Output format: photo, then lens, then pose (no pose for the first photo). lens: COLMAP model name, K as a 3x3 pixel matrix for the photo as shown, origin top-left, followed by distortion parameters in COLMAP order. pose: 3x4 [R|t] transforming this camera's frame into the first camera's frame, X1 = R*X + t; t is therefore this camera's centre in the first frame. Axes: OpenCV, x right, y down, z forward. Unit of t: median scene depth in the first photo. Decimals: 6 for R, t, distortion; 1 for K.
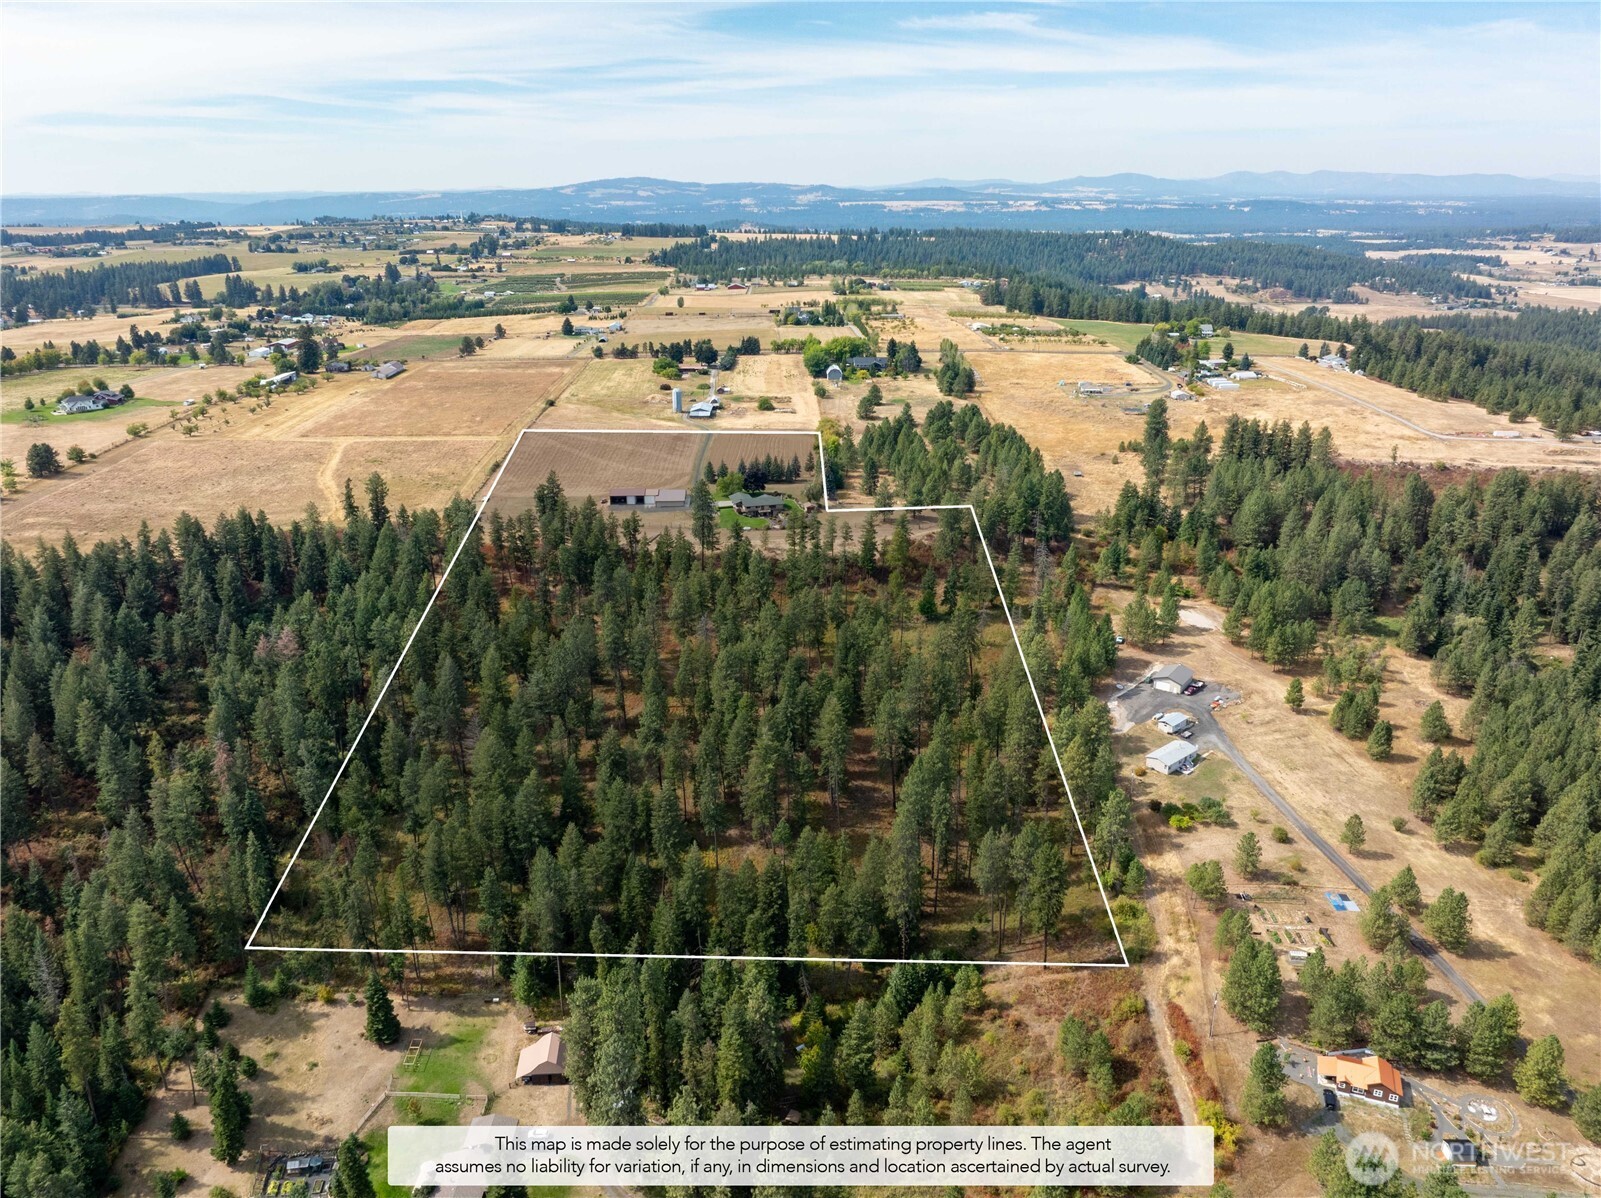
lens RADIAL K [[1149.0, 0, 794.4], [0, 1149.0, 598.1], [0, 0, 1]] dist [-0.025807, 0.011323]
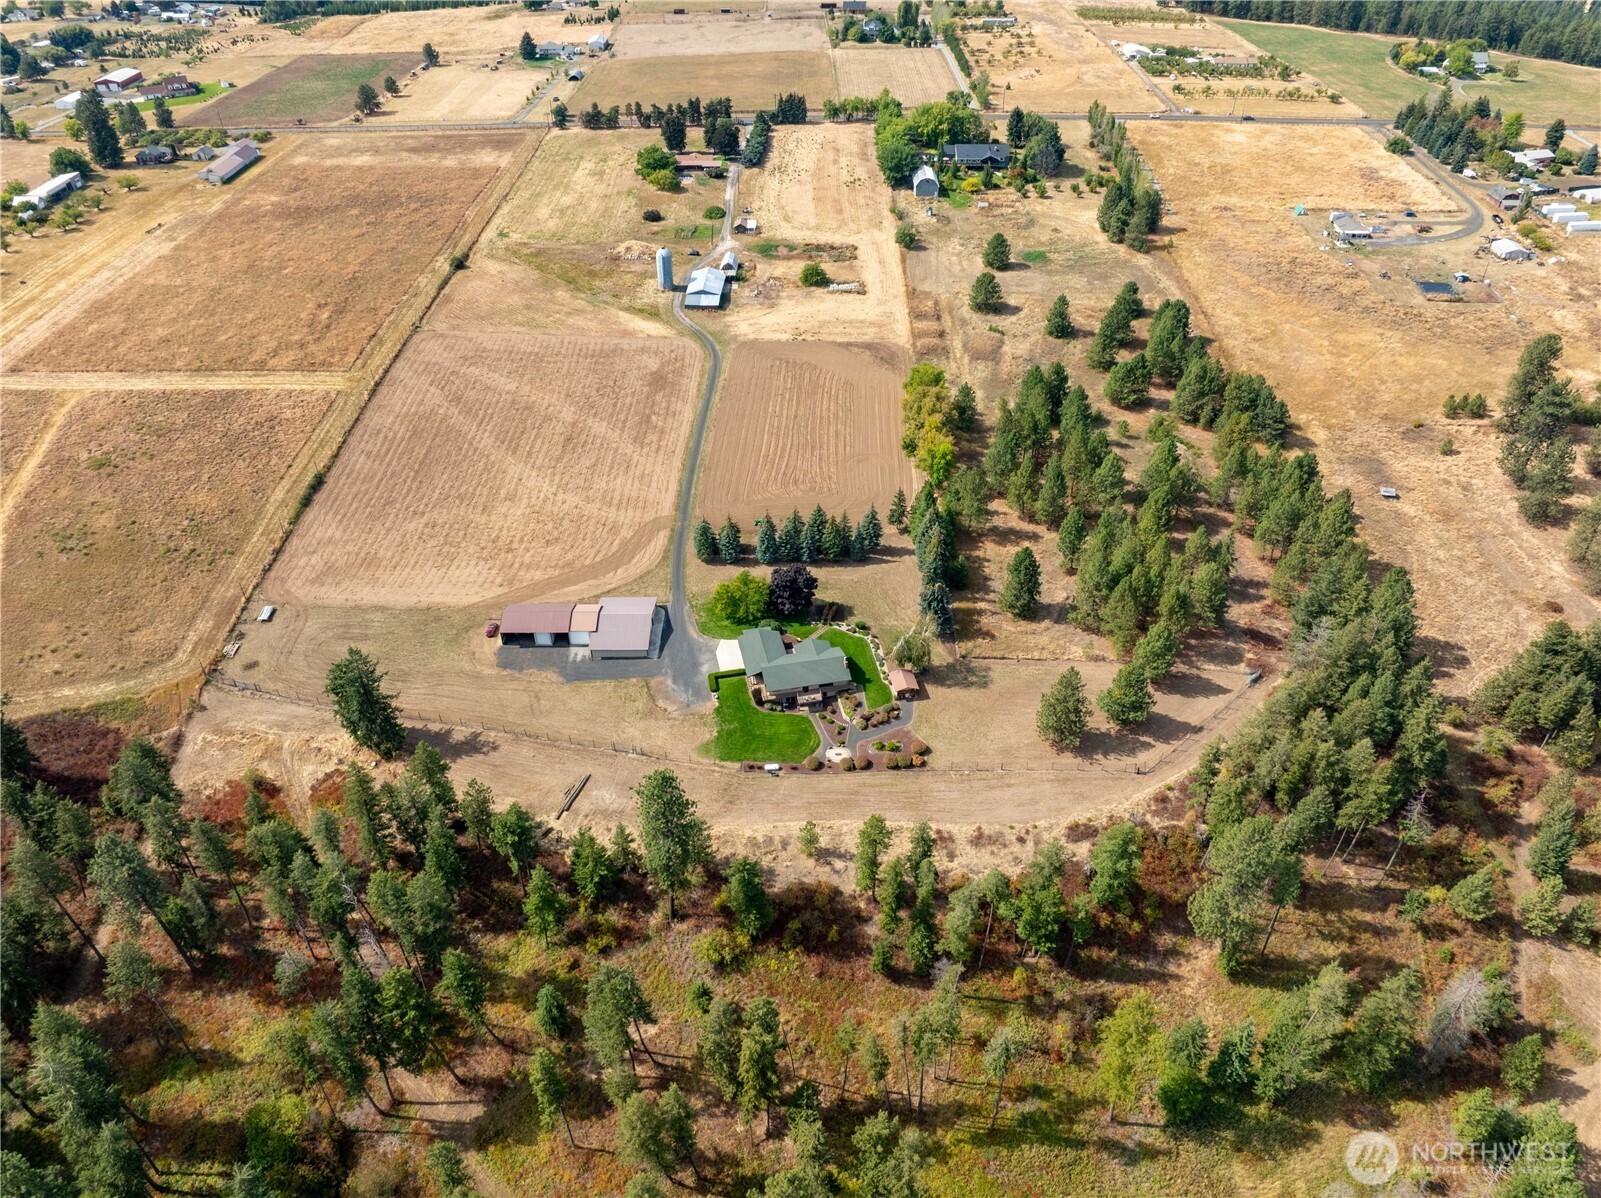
lens RADIAL K [[1149.0, 0, 803.7], [0, 1149.0, 603.0], [0, 0, 1]] dist [-0.025807, 0.011323]
pose [[0.999442, 0.016104, -0.029274, -0.008955], [-0.006874, 0.956549, 0.291492, -0.151654], [0.032696, -0.291128, 0.956125, 0.326329]]
